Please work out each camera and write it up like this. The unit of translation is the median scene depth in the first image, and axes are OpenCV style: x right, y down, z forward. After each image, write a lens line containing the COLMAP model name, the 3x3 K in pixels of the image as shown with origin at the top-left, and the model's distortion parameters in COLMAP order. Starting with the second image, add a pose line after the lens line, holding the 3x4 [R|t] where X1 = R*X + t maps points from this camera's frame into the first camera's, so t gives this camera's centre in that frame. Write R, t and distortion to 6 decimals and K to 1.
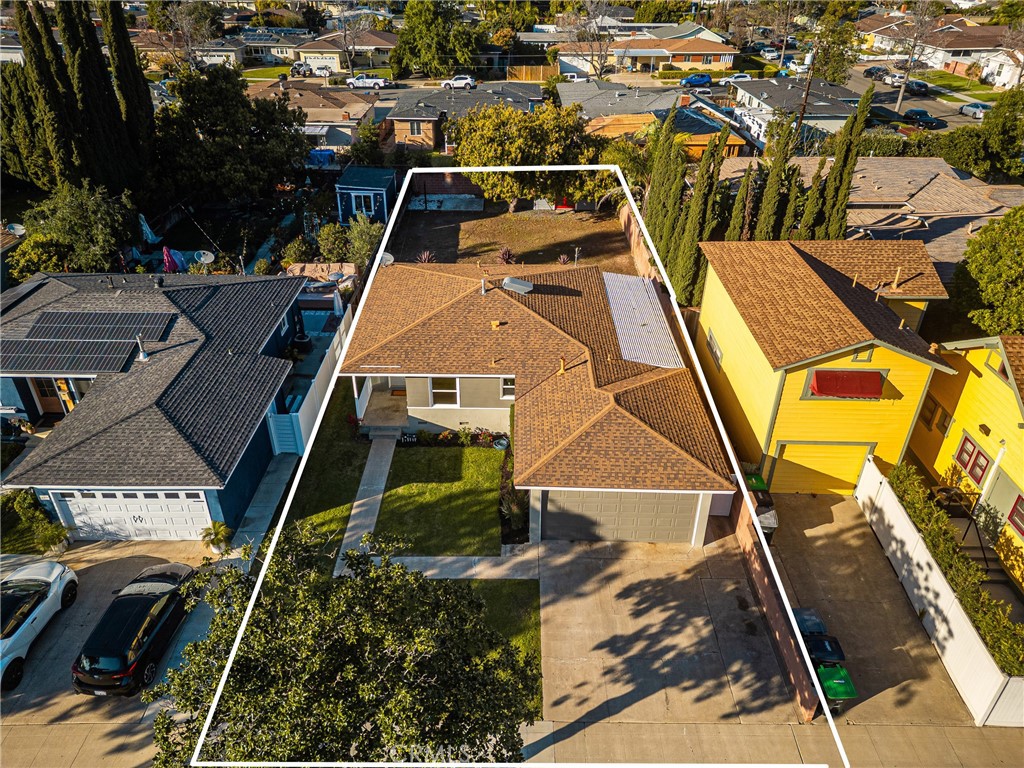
lens RADIAL K [[727.1, 0, 511.6], [0, 727.1, 389.1], [0, 0, 1]] dist [0.057420, -0.041074]
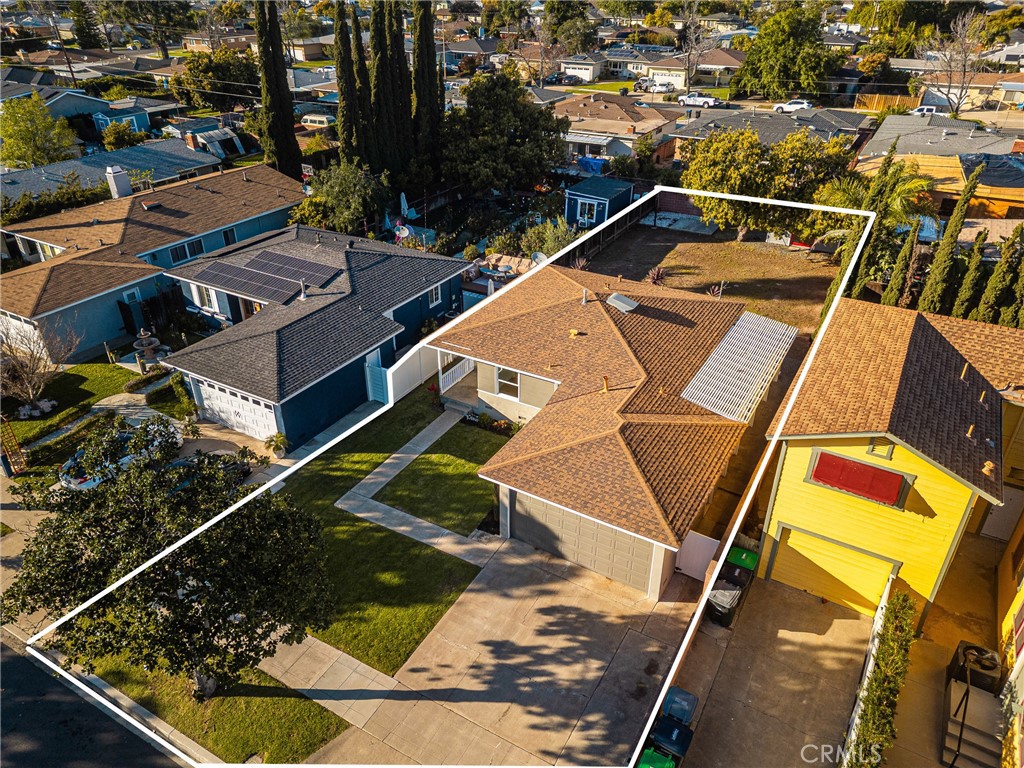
lens RADIAL K [[727.1, 0, 505.4], [0, 727.1, 389.6], [0, 0, 1]] dist [0.057420, -0.041074]
pose [[0.865527, 0.247599, -0.435382, 0.365107], [-0.256230, 0.965794, 0.039862, -0.028913], [0.430359, 0.077056, 0.899363, 0.045026]]
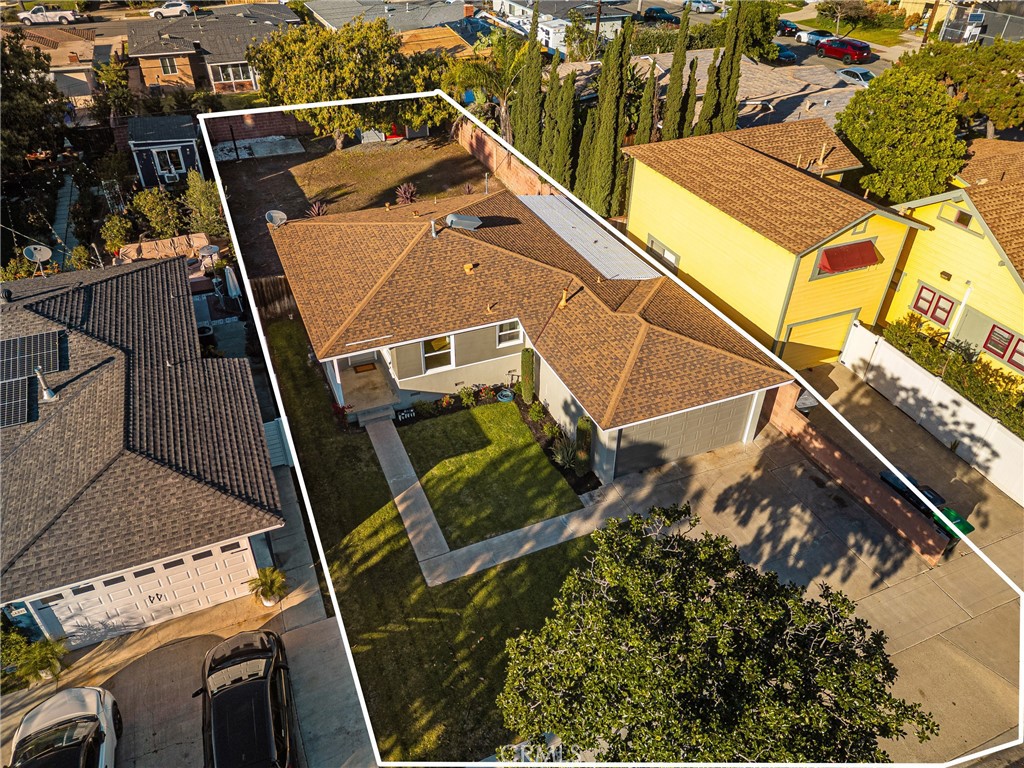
lens RADIAL K [[727.1, 0, 512.5], [0, 727.1, 387.3], [0, 0, 1]] dist [0.057420, -0.041074]
pose [[0.915637, -0.236121, 0.325356, -0.304618], [0.207919, 0.970828, 0.119424, -0.042666], [-0.344063, -0.041702, 0.938020, 0.134415]]
